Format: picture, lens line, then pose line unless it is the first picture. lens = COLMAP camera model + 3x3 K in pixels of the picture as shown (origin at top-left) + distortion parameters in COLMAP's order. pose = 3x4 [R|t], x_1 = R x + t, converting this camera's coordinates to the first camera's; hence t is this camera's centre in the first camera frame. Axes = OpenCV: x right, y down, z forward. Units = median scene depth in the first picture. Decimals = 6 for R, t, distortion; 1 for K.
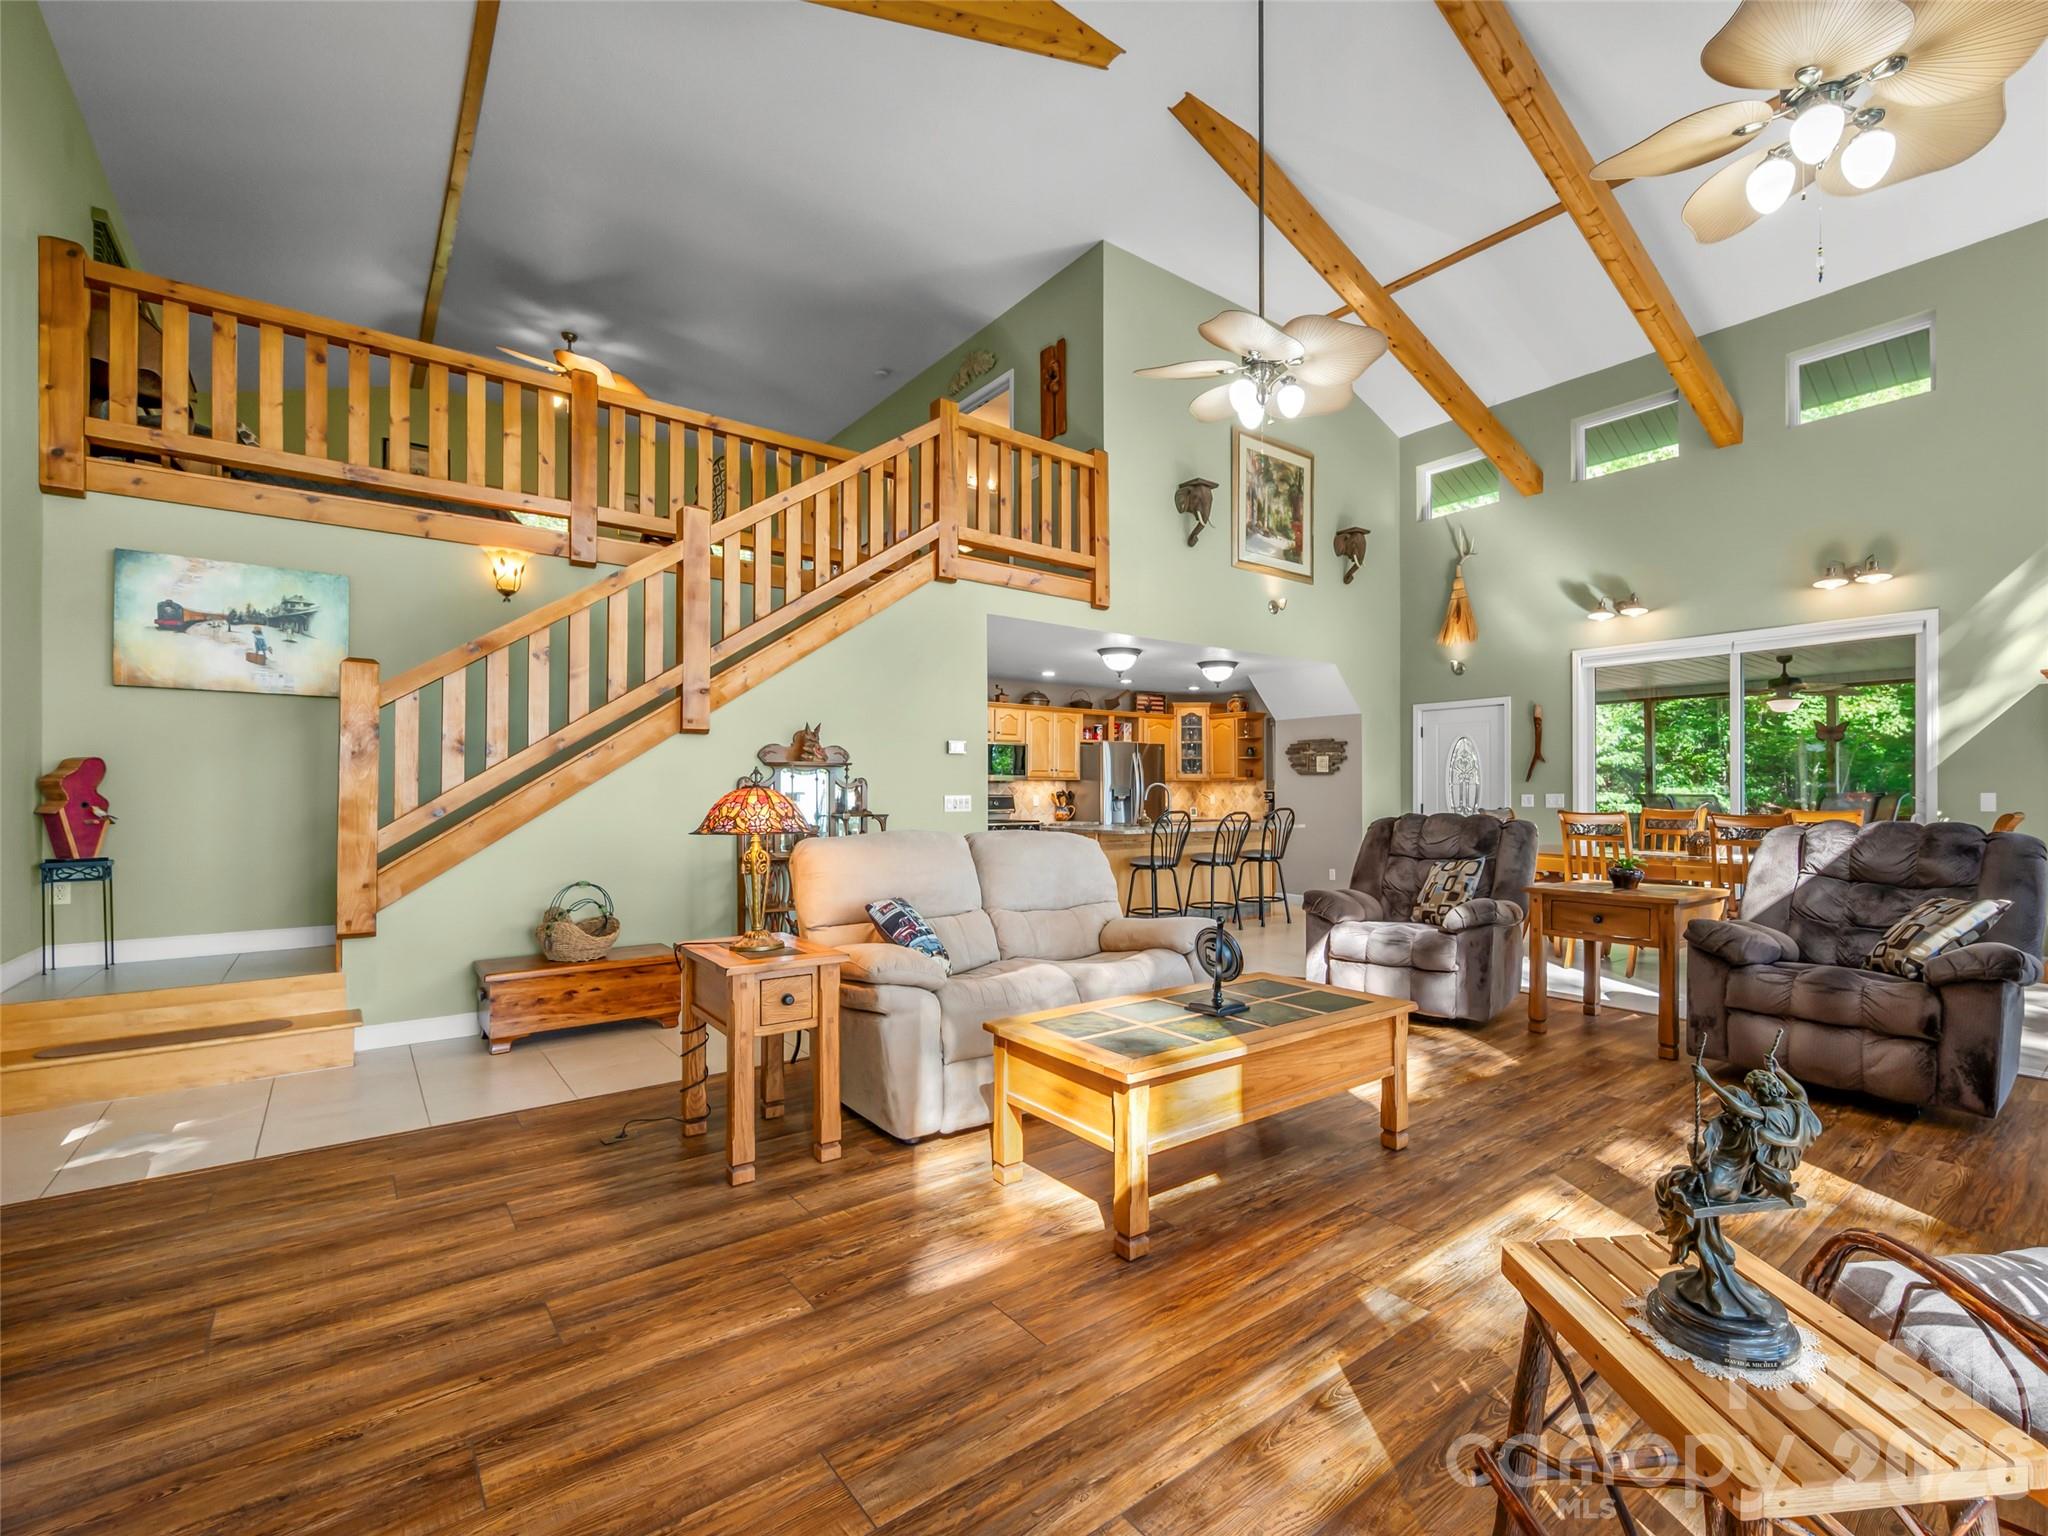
lens RADIAL K [[934.1, 0, 1090.7], [0, 934.1, 793.9], [0, 0, 1]] dist [0.000653, 0.000627]
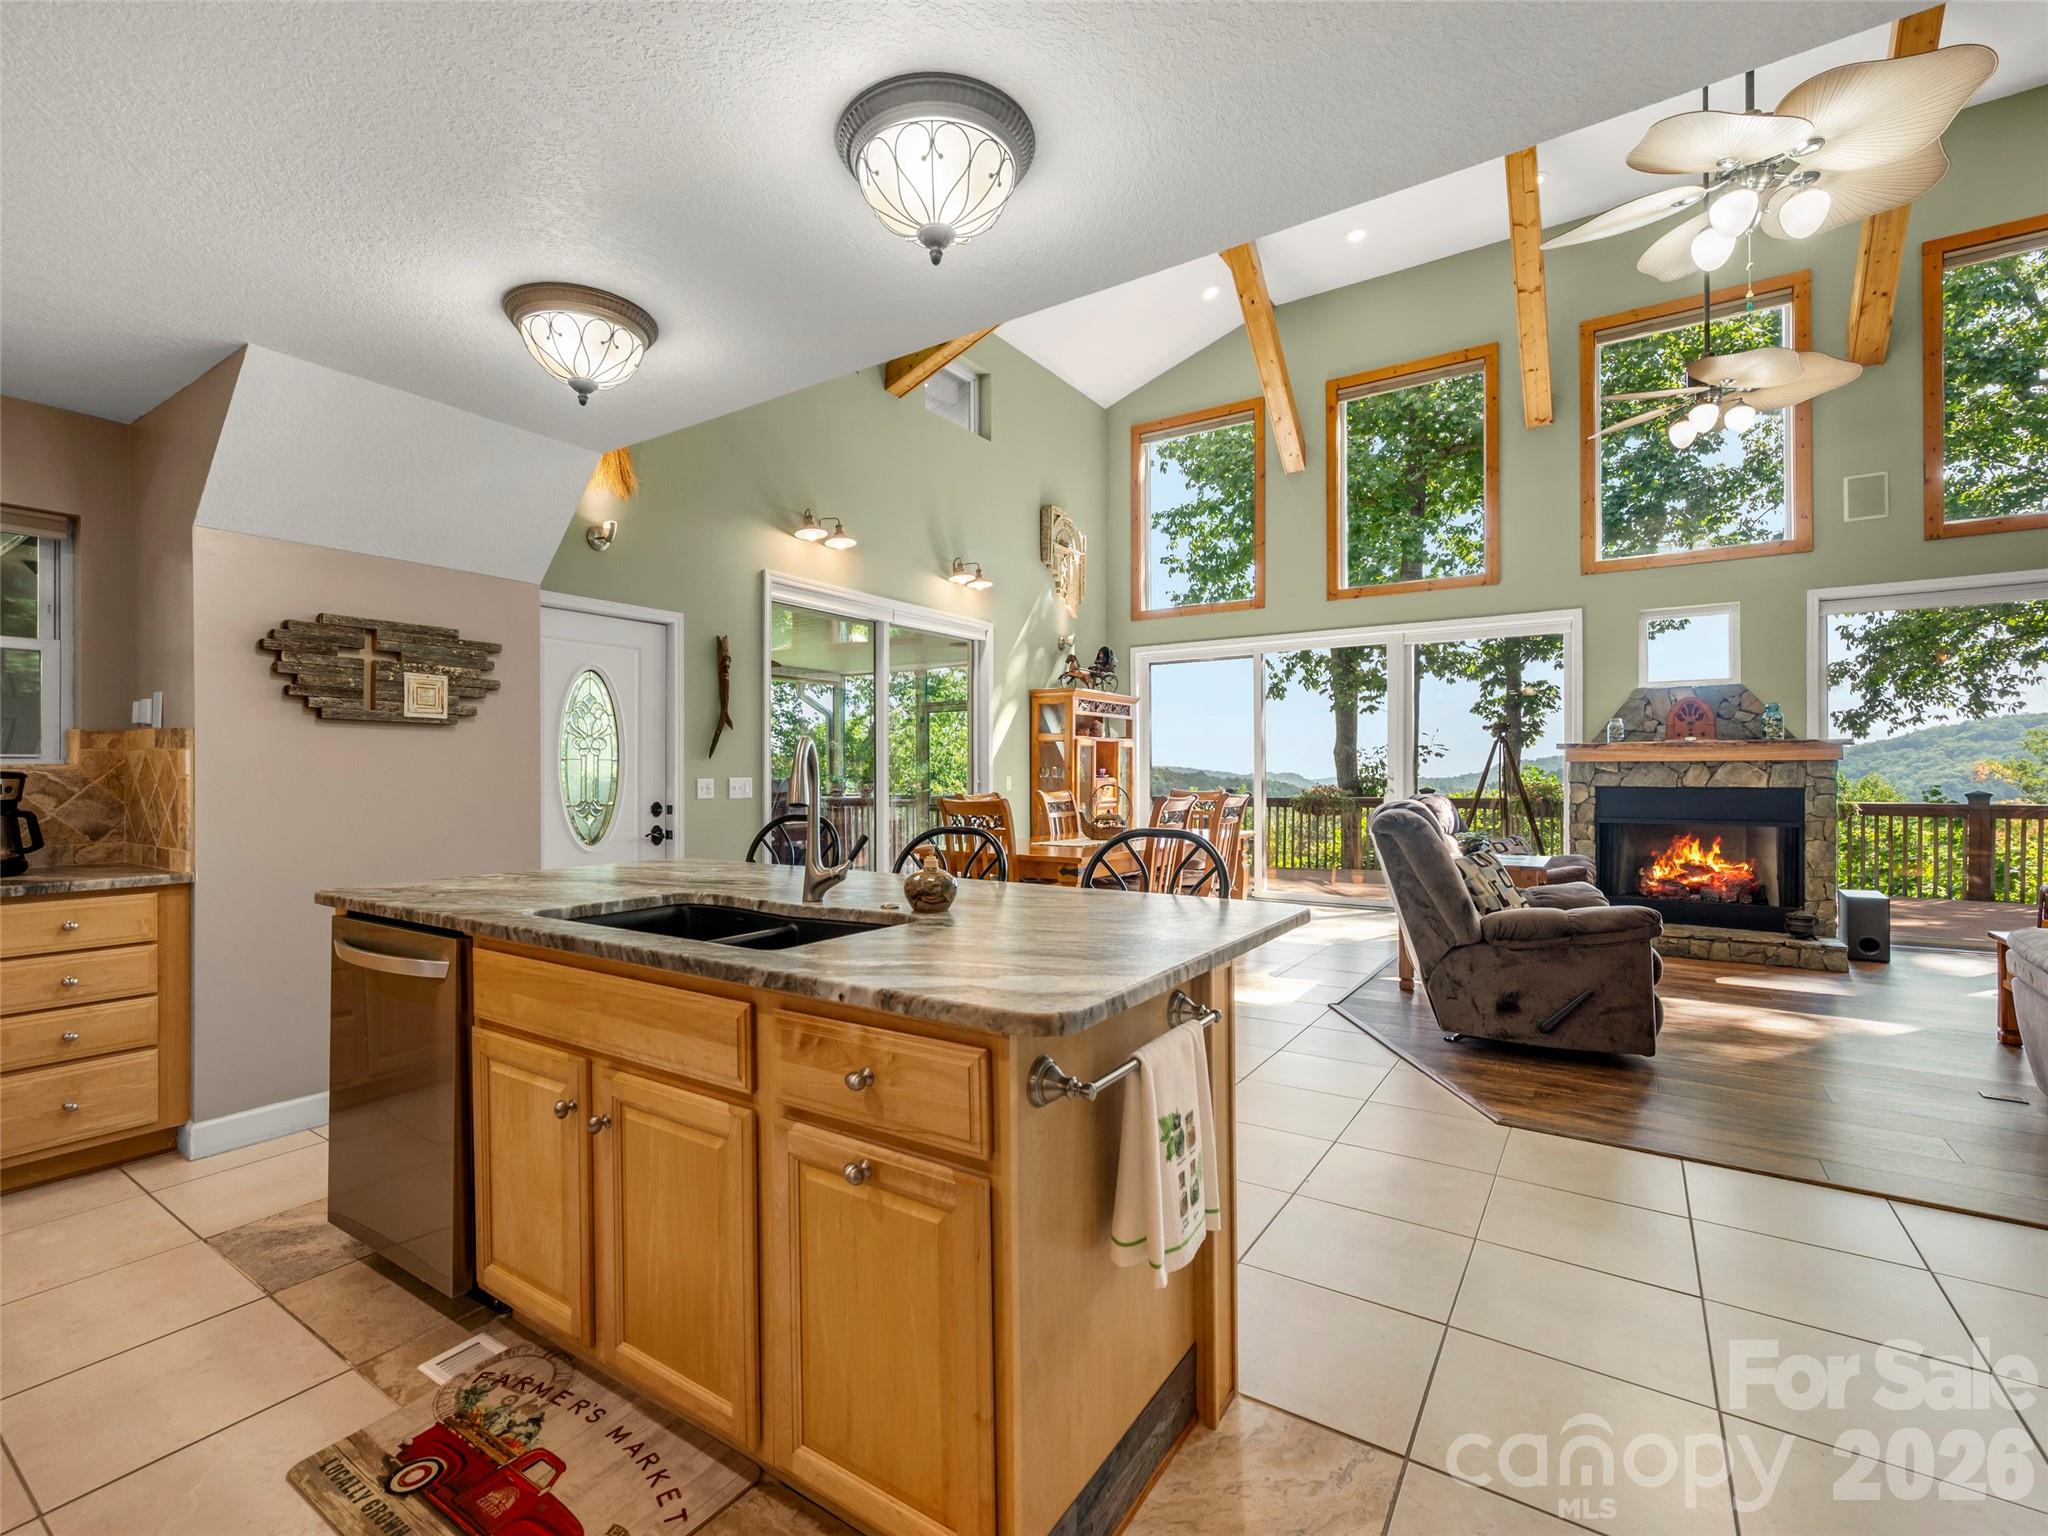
lens RADIAL K [[934.1, 0, 979.0], [0, 934.1, 769.7], [0, 0, 1]] dist [0.000653, 0.000627]
pose [[-0.274538, 0.005718, 0.961559, -0.166306], [0.000282, 0.999983, -0.005866, -0.000805], [-0.961576, -0.001339, -0.274535, 0.927932]]
